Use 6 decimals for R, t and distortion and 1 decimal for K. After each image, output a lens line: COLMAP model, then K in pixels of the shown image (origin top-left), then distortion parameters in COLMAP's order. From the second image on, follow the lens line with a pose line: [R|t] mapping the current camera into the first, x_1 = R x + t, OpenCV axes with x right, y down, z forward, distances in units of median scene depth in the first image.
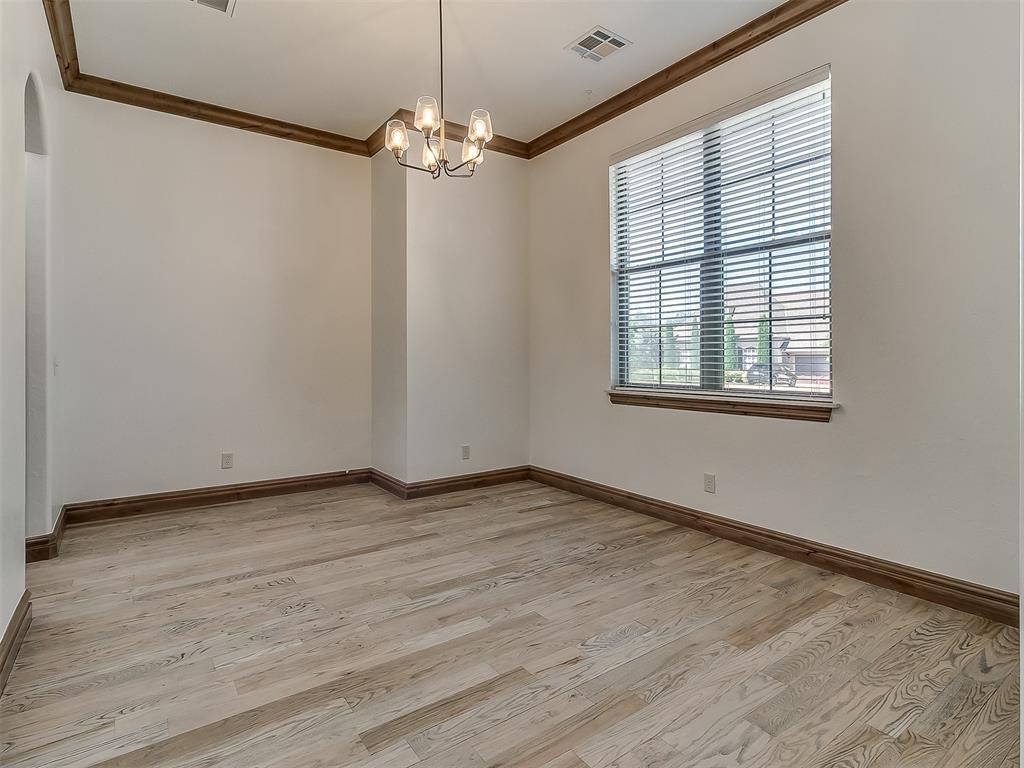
lens RADIAL K [[542.4, 0, 508.0], [0, 542.4, 377.8], [0, 0, 1]] dist [0.001702, 0.000260]
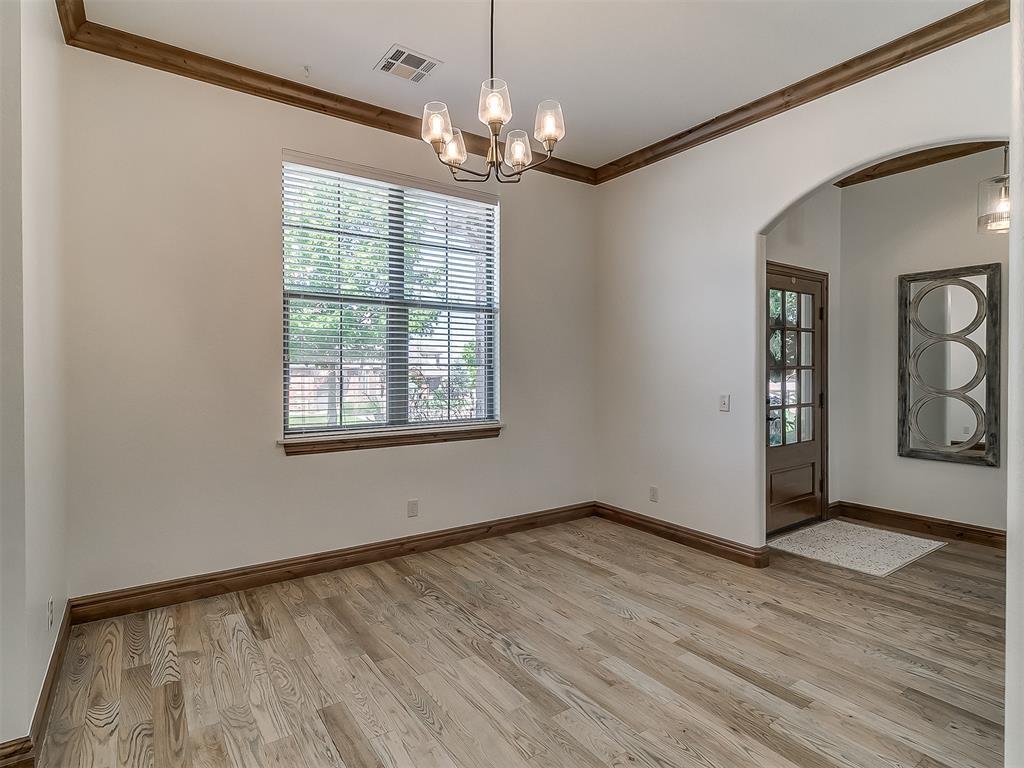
lens RADIAL K [[542.4, 0, 508.0], [0, 542.4, 377.8], [0, 0, 1]] dist [0.001702, 0.000260]
pose [[0.001102, -0.014282, 0.999897, -0.898821], [0.035617, 0.999264, 0.014234, -0.100906], [-0.999365, 0.035598, 0.001610, 0.963180]]
